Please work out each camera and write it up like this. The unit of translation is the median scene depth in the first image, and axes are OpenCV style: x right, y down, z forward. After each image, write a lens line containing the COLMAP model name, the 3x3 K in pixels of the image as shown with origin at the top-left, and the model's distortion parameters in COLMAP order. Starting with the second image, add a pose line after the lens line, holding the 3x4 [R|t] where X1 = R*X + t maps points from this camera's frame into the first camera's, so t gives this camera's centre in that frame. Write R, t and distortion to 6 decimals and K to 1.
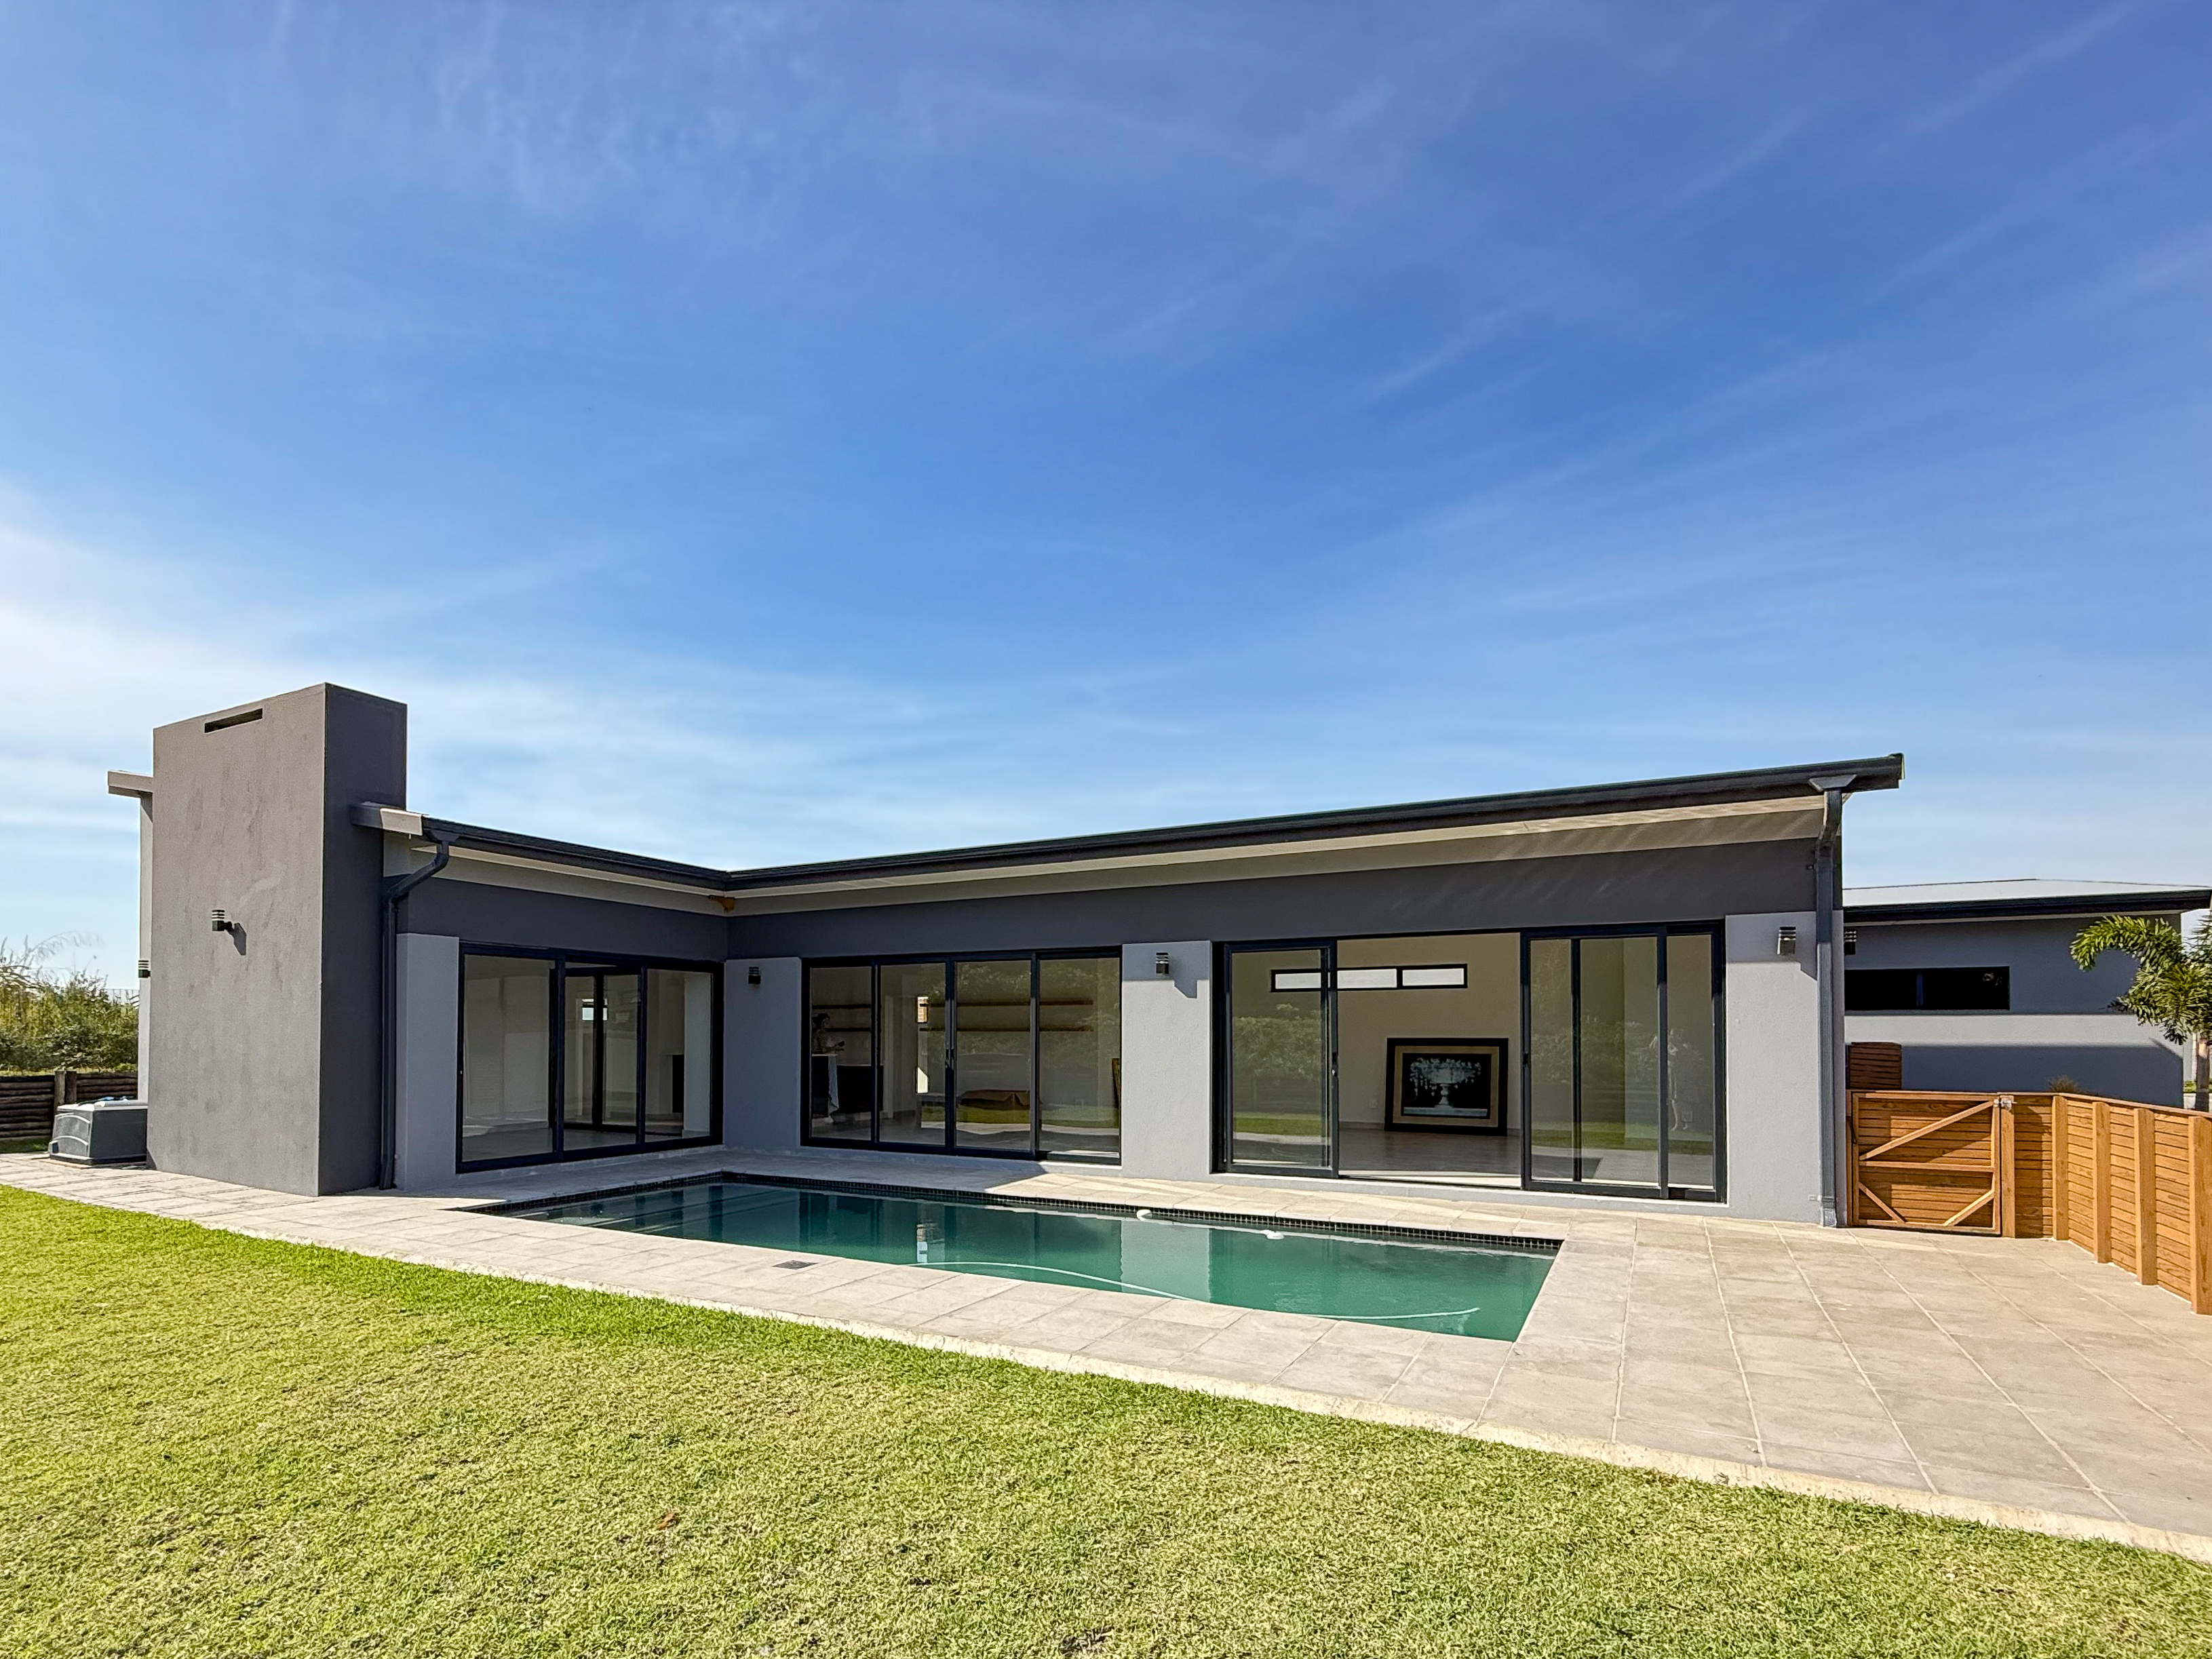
lens RADIAL K [[1094.9, 0, 1102.4], [0, 1094.9, 1036.3], [0, 0, 1]] dist [0.000681, 0.000018]
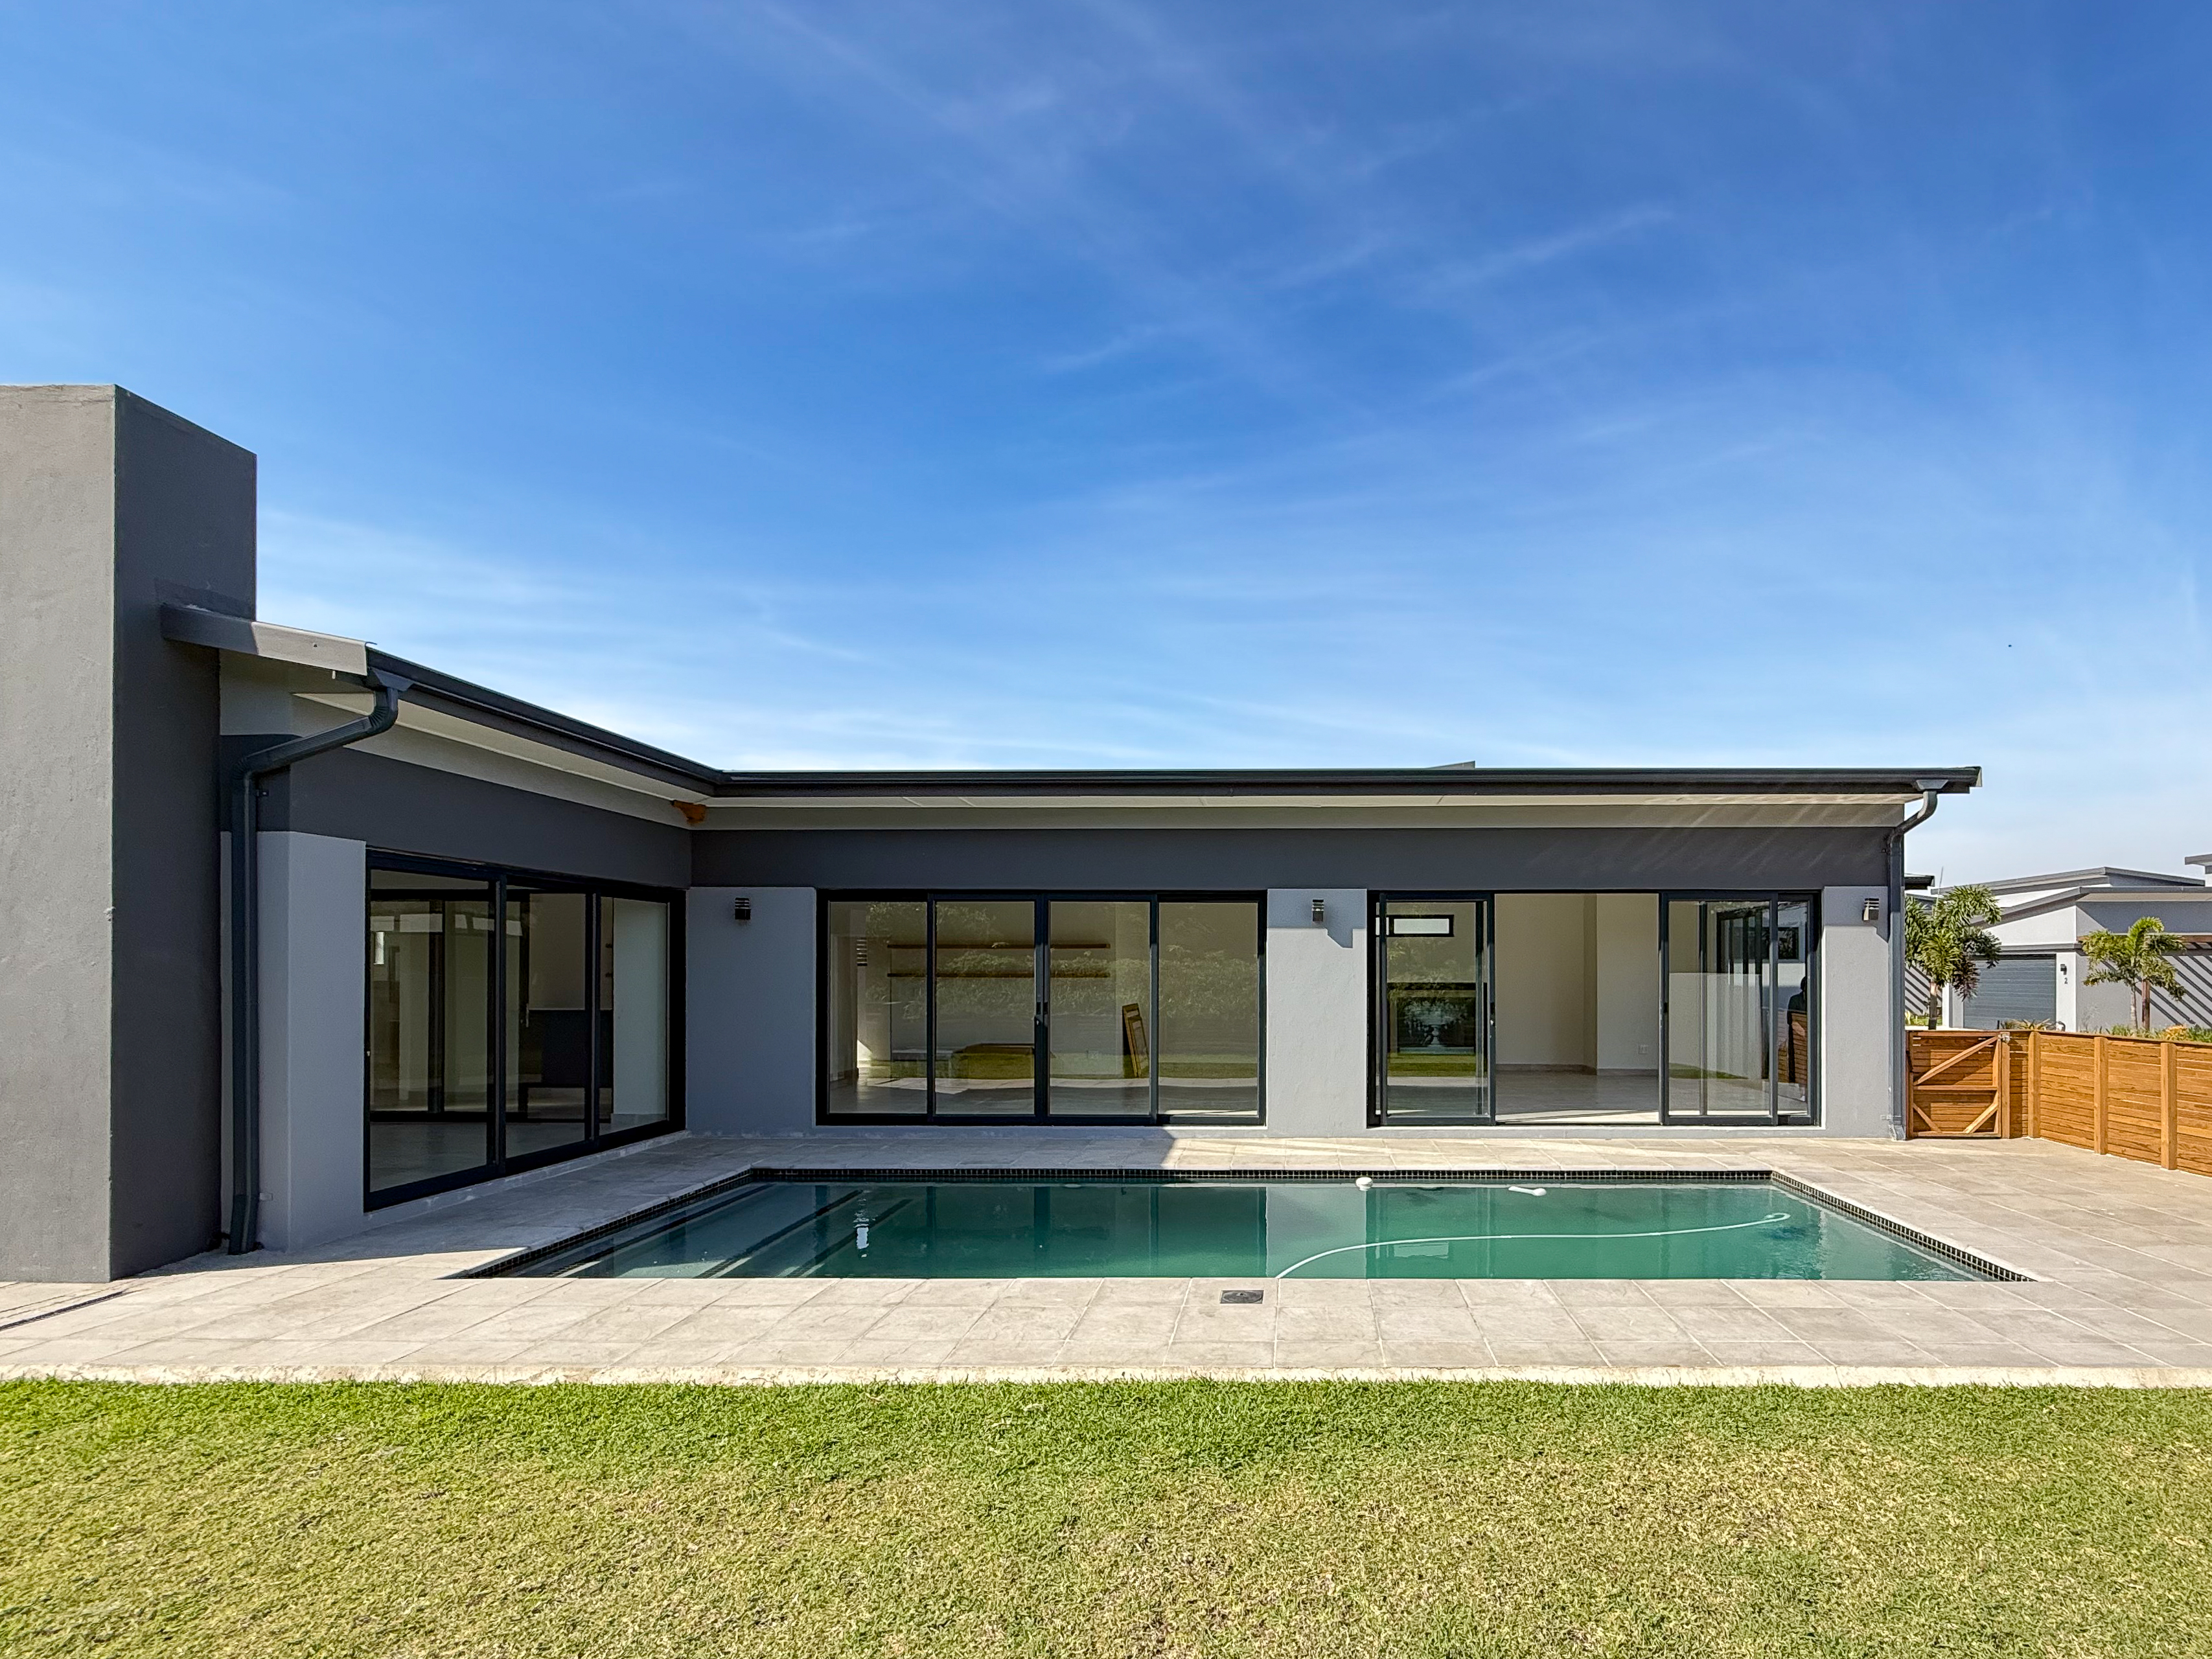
lens RADIAL K [[1031.5, 0, 1303.1], [0, 1031.5, 966.0], [0, 0, 1]] dist [0.000768, 0.000935]
pose [[0.887410, 0.001662, 0.460978, -0.397618], [0.000036, 0.999993, -0.003675, -0.016371], [-0.460981, 0.003277, 0.887404, 0.223296]]
